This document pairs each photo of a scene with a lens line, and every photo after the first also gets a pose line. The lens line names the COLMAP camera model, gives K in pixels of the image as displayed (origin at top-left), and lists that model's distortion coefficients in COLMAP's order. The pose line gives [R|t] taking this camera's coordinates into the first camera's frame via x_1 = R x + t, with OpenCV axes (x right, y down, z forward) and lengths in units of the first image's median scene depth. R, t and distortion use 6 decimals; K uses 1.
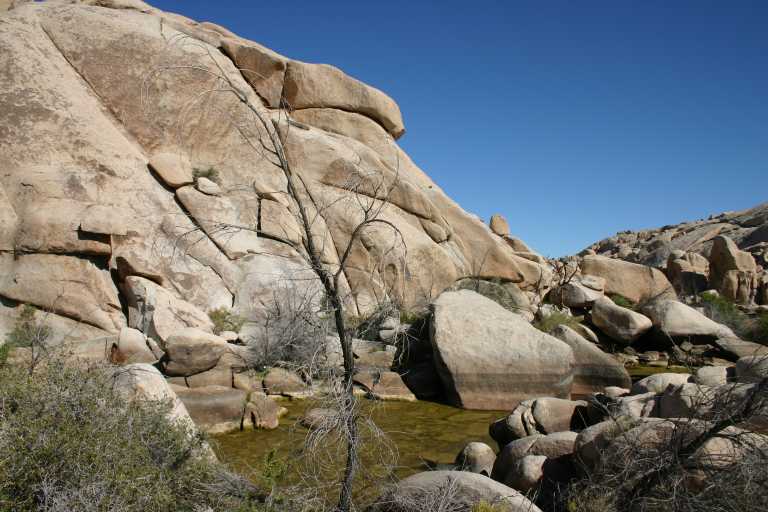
lens RADIAL K [[648.8, 0, 385.2], [0, 648.8, 257.7], [0, 0, 1]] dist [-0.054268, 0.006364]
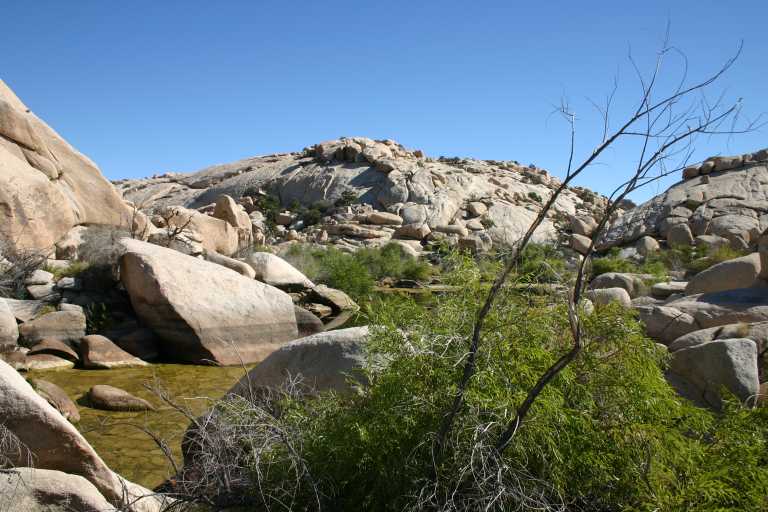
lens RADIAL K [[648.8, 0, 385.0], [0, 648.8, 255.3], [0, 0, 1]] dist [-0.054268, 0.006364]
pose [[0.675956, 0.004262, 0.736929, -0.235641], [-0.052896, 0.997685, 0.042750, 0.015003], [-0.735041, -0.067878, 0.674616, 0.129419]]
